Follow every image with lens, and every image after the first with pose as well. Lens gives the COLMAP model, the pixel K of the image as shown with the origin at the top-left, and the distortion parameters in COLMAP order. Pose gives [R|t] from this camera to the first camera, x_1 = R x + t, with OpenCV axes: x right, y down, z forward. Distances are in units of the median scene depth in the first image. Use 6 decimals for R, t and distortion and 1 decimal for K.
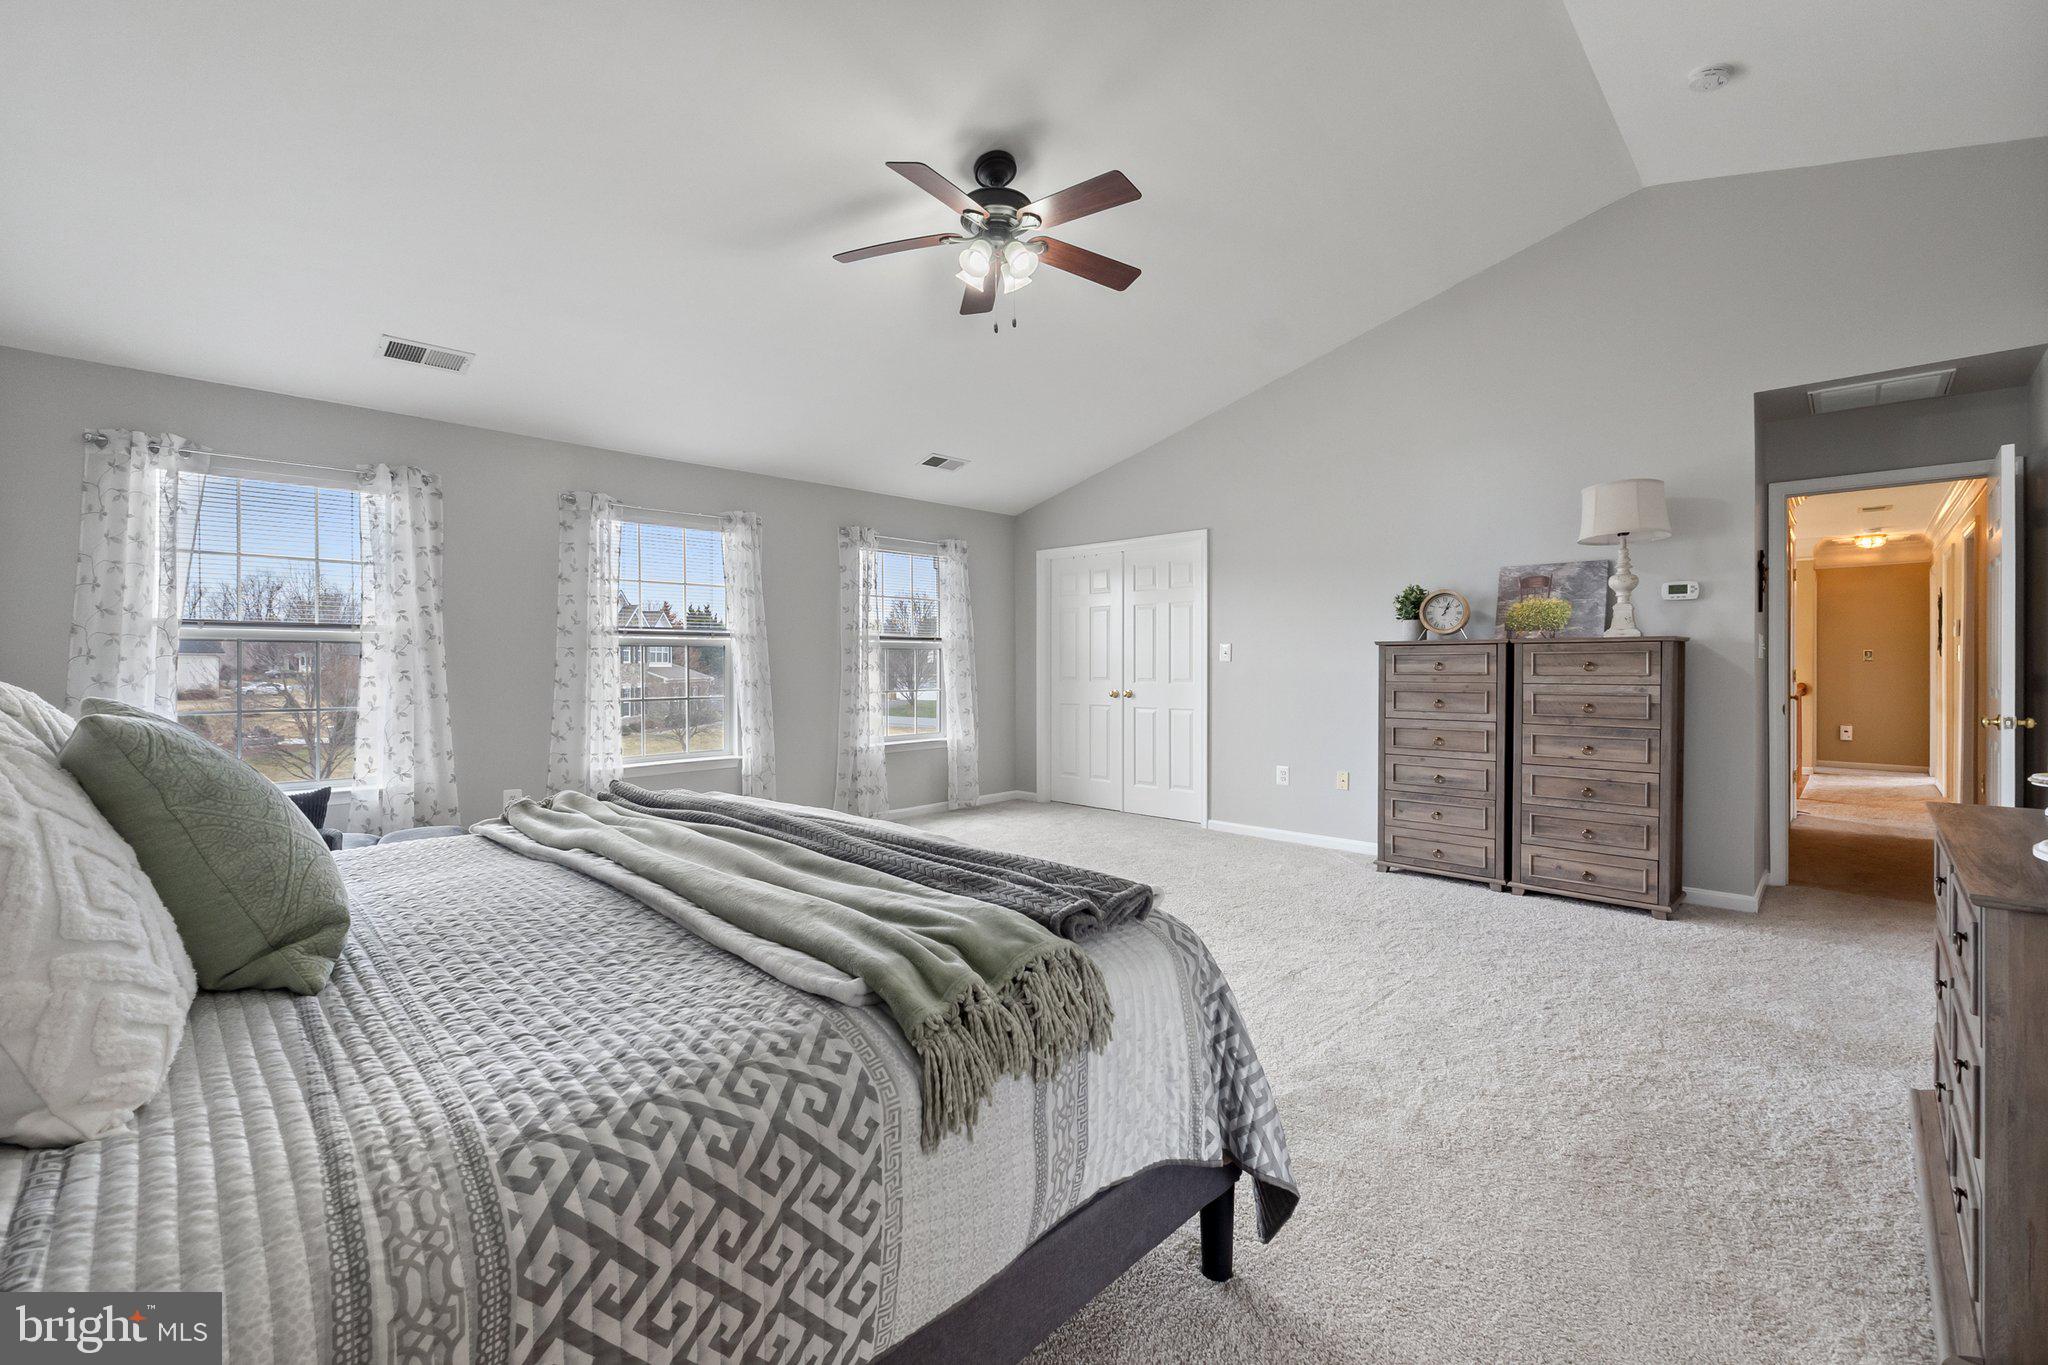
lens RADIAL K [[875.1, 0, 1030.0], [0, 875.1, 667.8], [0, 0, 1]] dist [-0.007713, -0.000240]
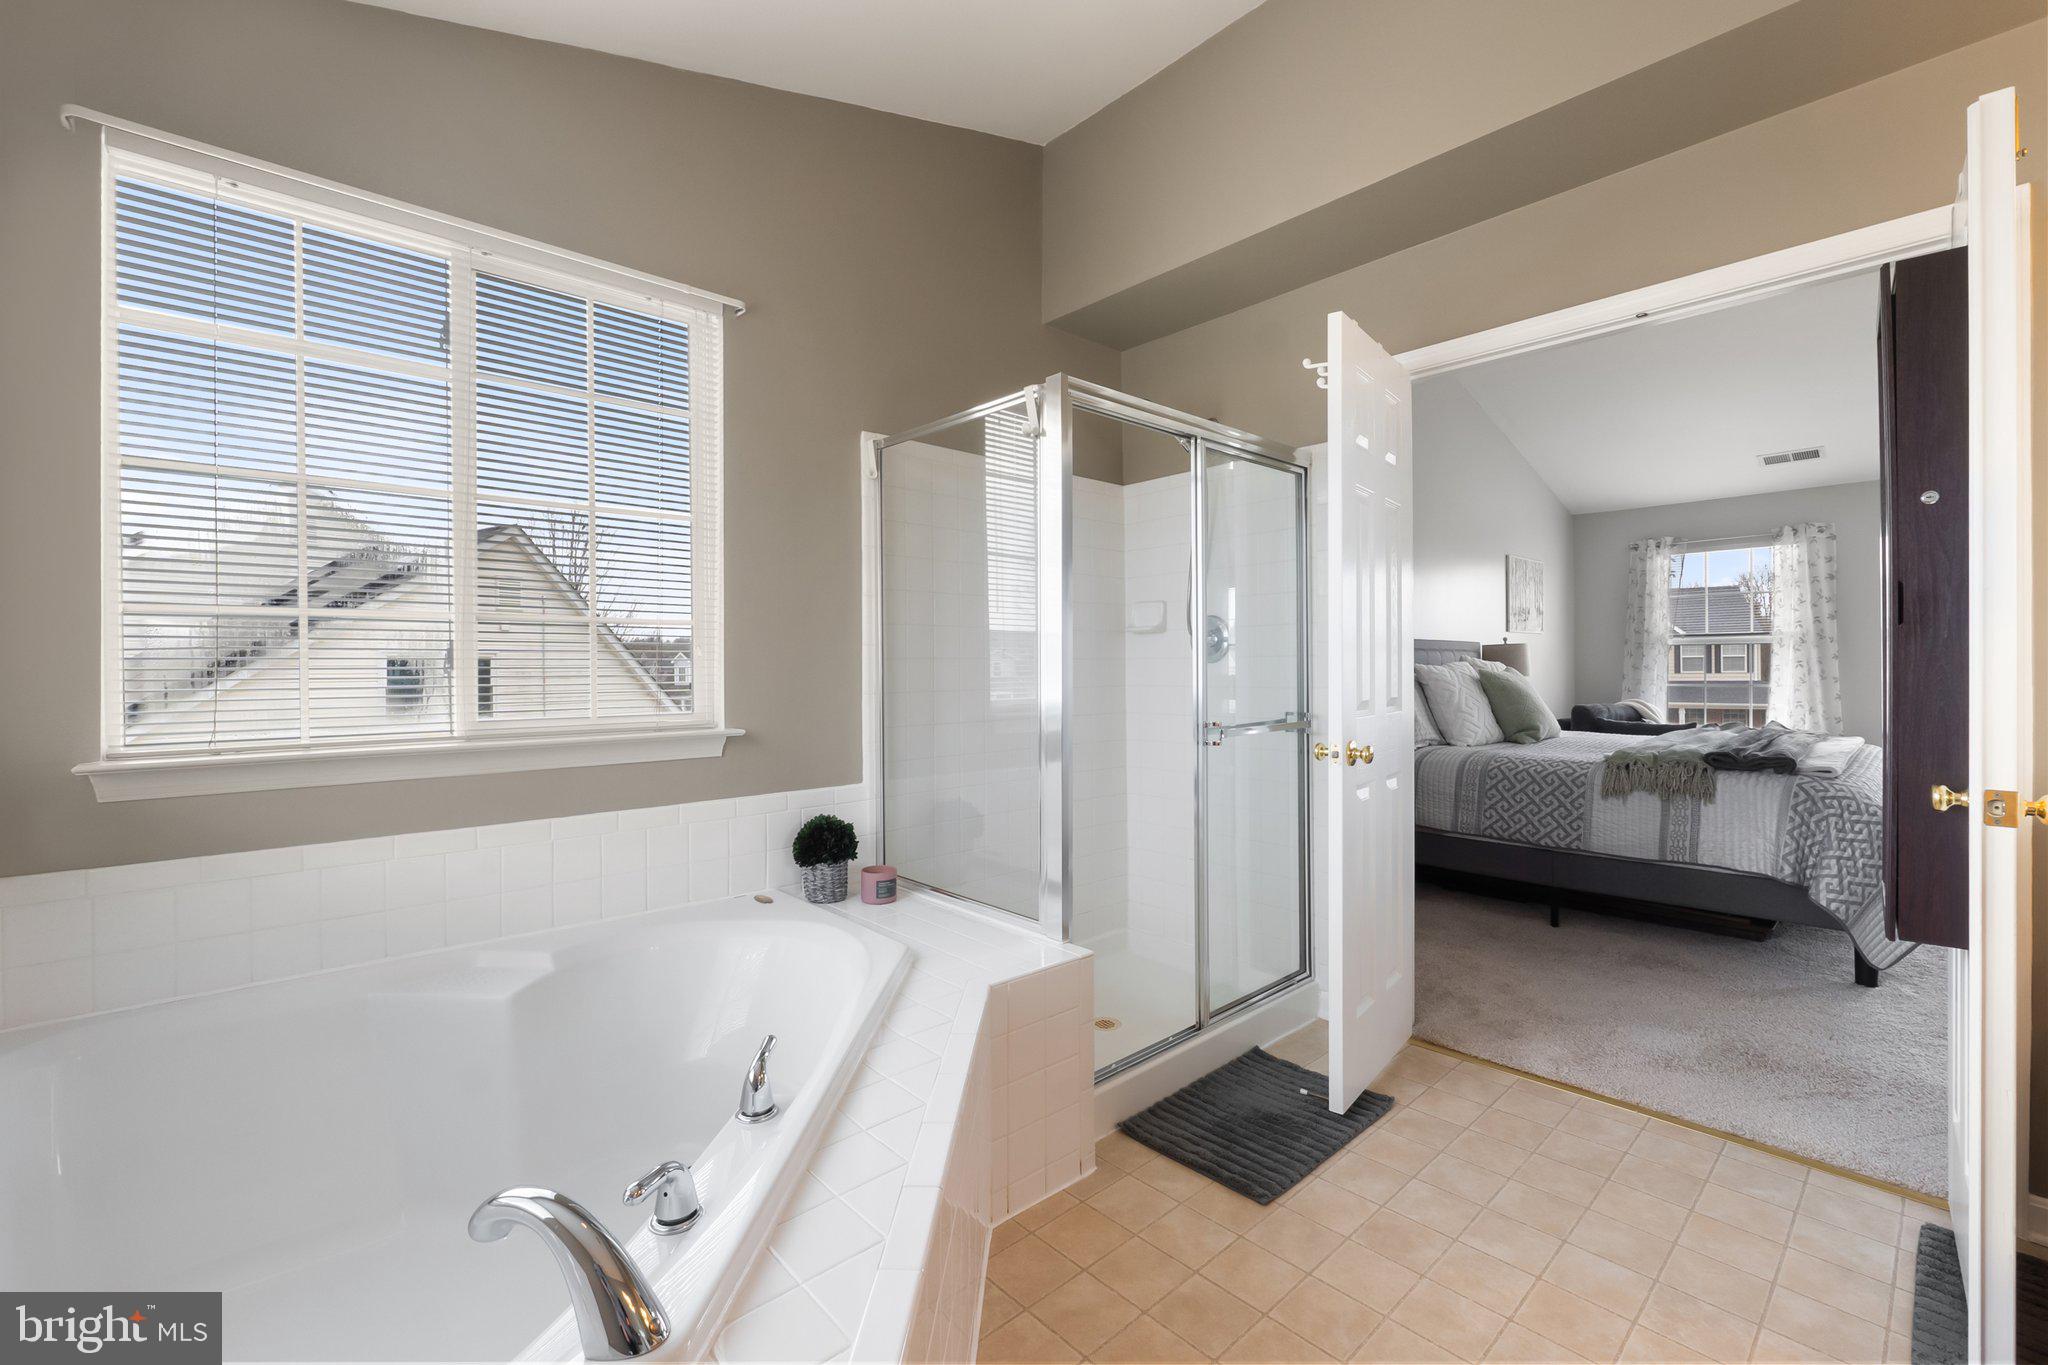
lens RADIAL K [[875.1, 0, 1030.8], [0, 875.1, 671.7], [0, 0, 1]] dist [-0.007713, -0.000240]
pose [[-0.040169, 0.003632, -0.999186, 0.851666], [0.006011, 0.999976, 0.003393, 0.009445], [0.999175, -0.005870, -0.040190, -0.273732]]
